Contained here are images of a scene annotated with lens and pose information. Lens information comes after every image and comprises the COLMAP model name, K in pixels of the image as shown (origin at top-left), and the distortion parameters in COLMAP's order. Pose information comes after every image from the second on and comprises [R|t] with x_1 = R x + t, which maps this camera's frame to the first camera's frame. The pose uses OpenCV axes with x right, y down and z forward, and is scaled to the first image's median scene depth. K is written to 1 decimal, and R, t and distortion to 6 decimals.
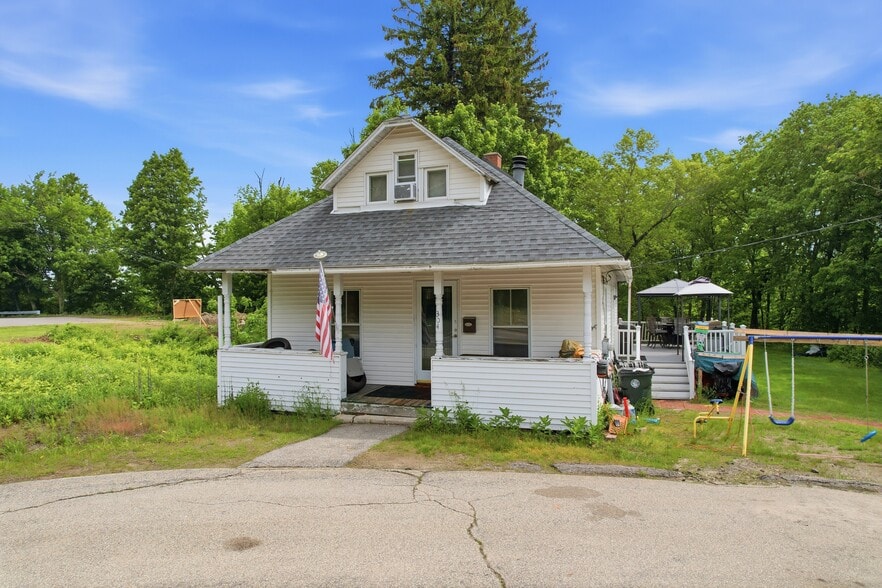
lens RADIAL K [[563.4, 0, 442.8], [0, 563.4, 296.5], [0, 0, 1]] dist [-0.075061, 0.068844]
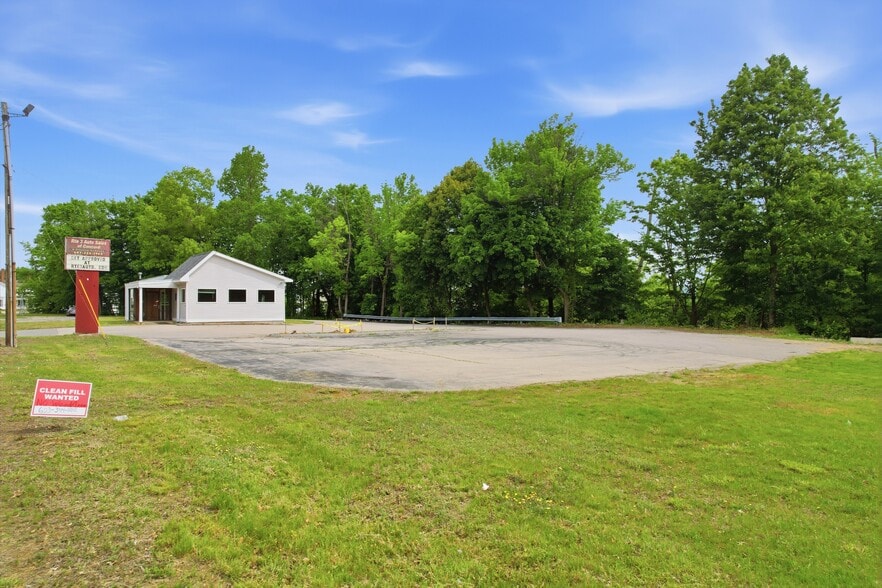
lens RADIAL K [[563.4, 0, 442.8], [0, 563.4, 296.5], [0, 0, 1]] dist [-0.075061, 0.068844]
pose [[0.932557, -0.000907, -0.361021, -3.528720], [0.000623, 0.999999, -0.000901, 0.006013], [0.361021, 0.000615, 0.932557, 1.760304]]
